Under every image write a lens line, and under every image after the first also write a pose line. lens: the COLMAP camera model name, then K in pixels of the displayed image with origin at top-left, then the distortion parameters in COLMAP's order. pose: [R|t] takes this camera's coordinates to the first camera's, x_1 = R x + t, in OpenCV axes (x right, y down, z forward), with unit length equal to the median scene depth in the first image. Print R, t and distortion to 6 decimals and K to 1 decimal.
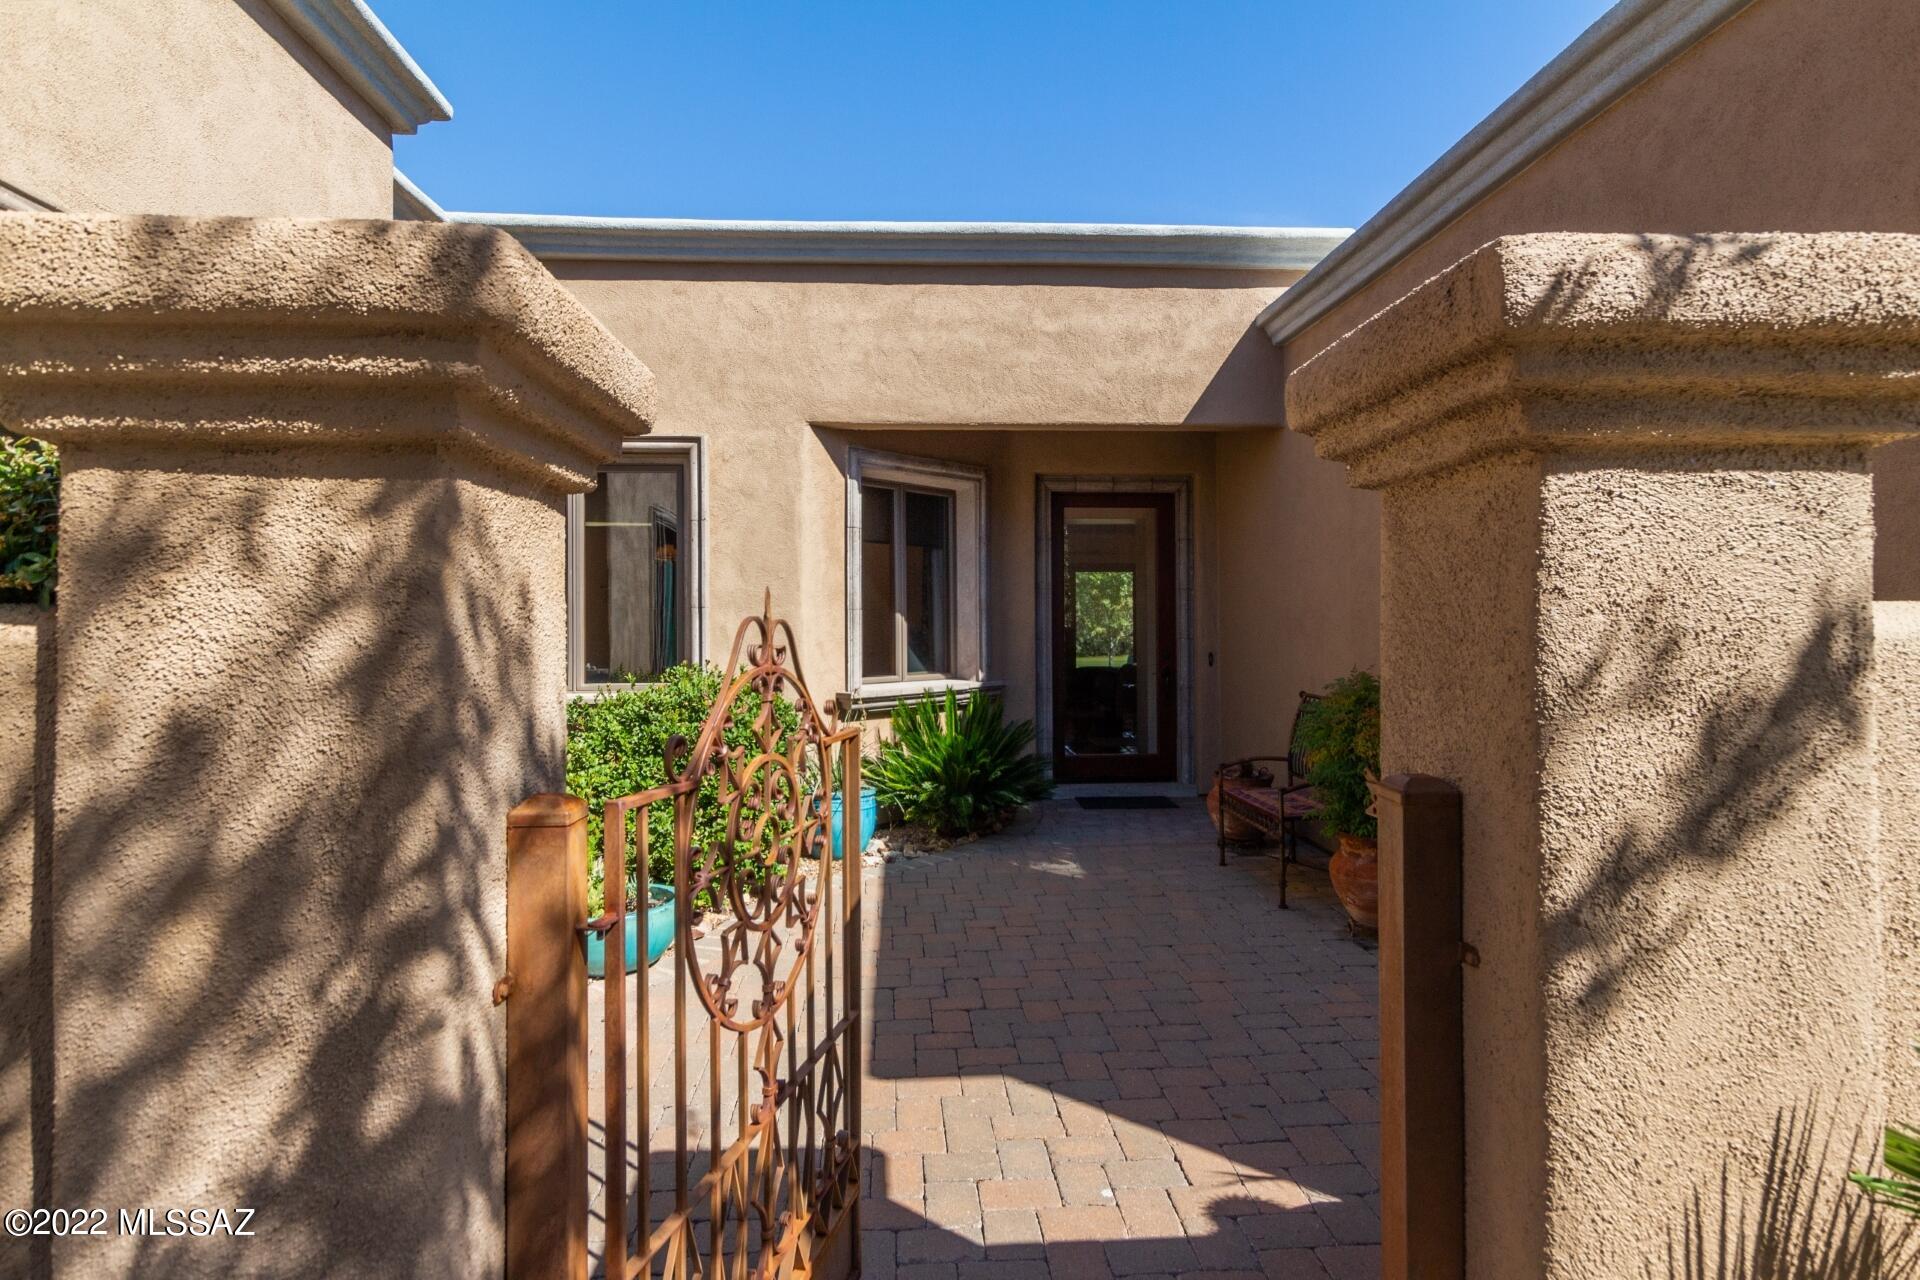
lens RADIAL K [[1017.2, 0, 957.2], [0, 1017.2, 635.1], [0, 0, 1]] dist [-0.001602, -0.000237]
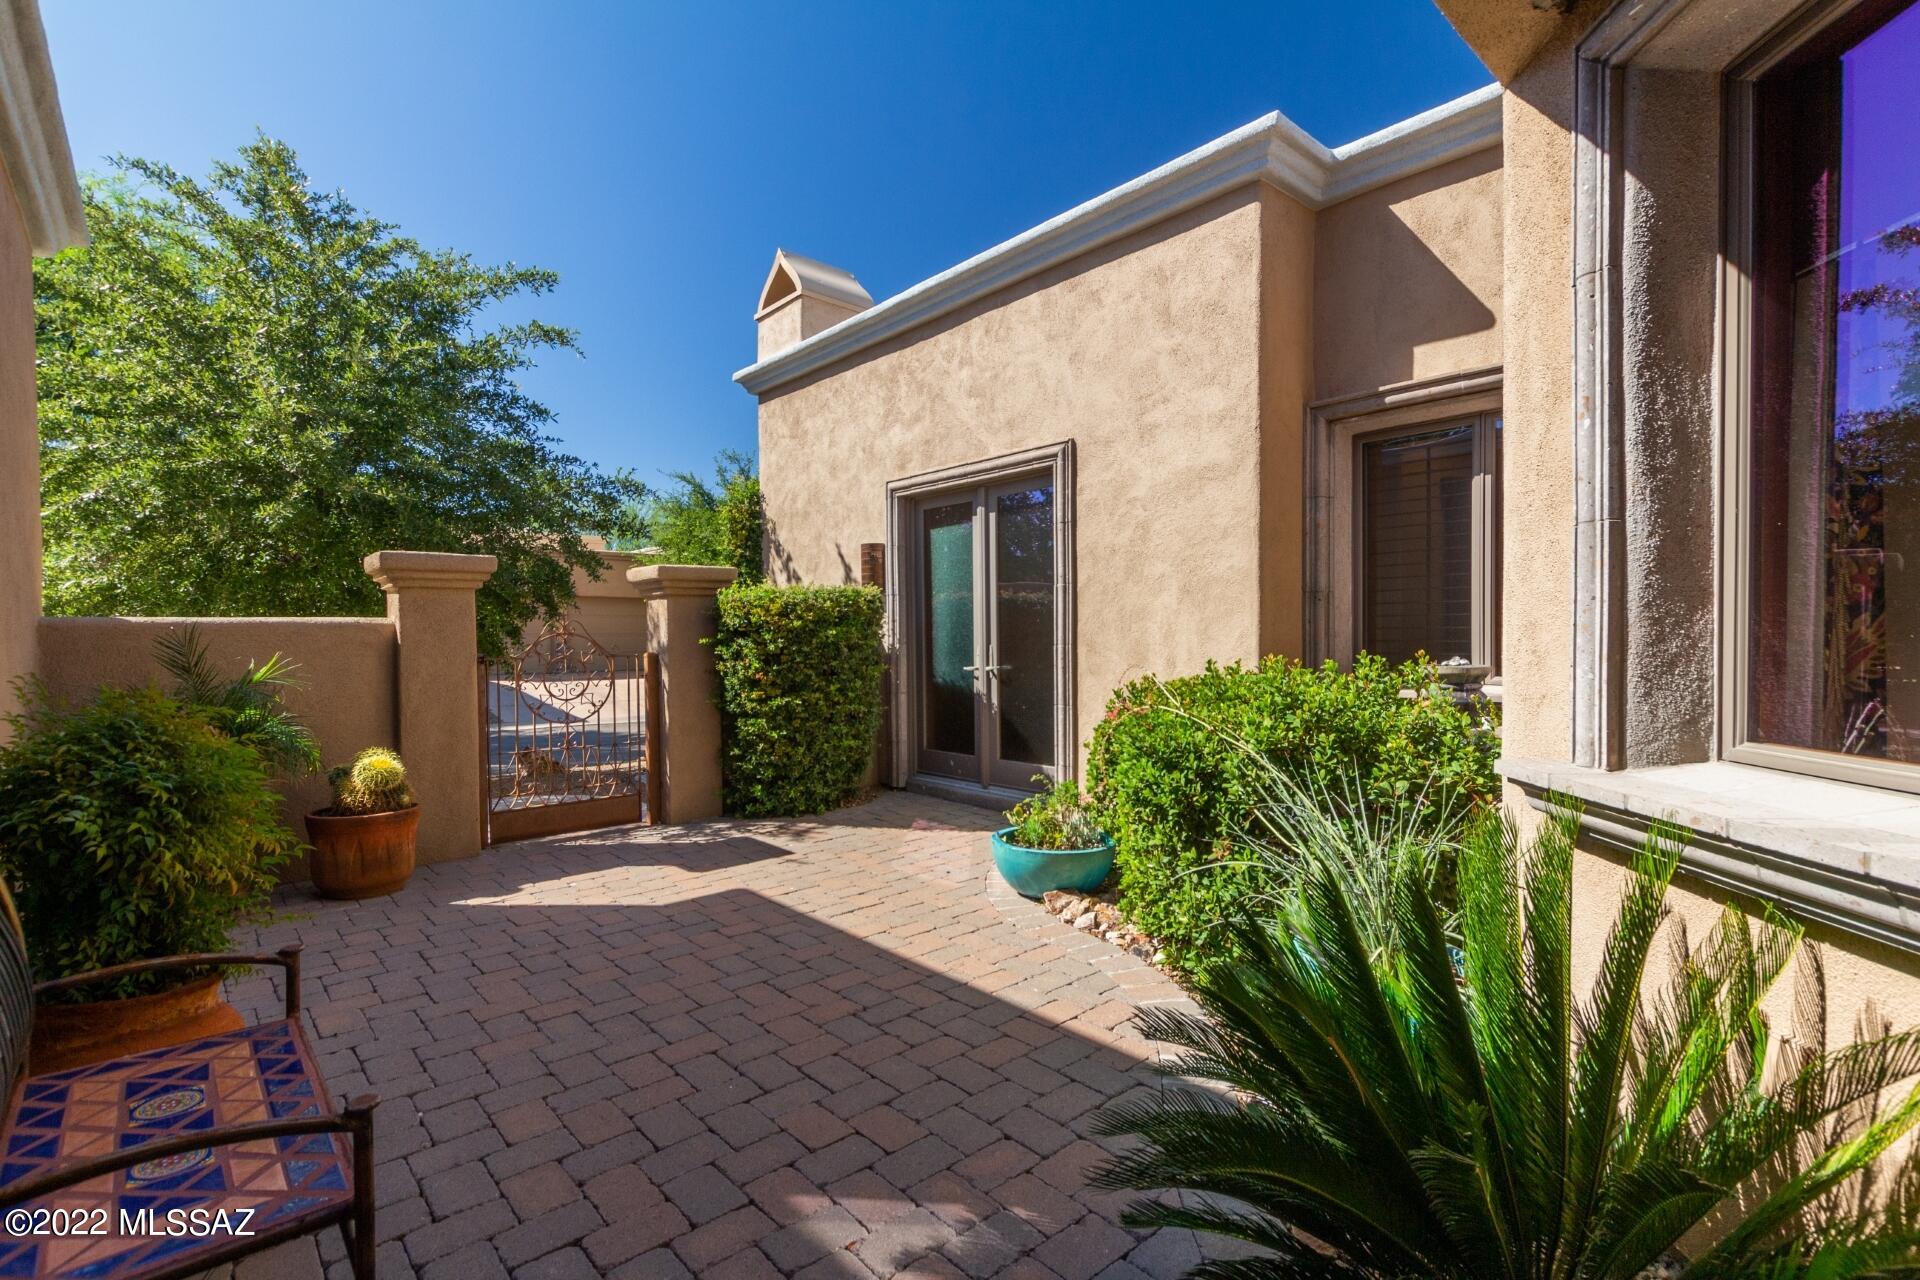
lens RADIAL K [[884.3, 0, 960.8], [0, 884.3, 642.7], [0, 0, 1]] dist [0.006634, 0.000093]
pose [[-0.797237, 0.012689, -0.603534, 0.516054], [0.006723, 0.999904, 0.012143, 0.025175], [0.603630, 0.005623, -0.797245, 2.487846]]
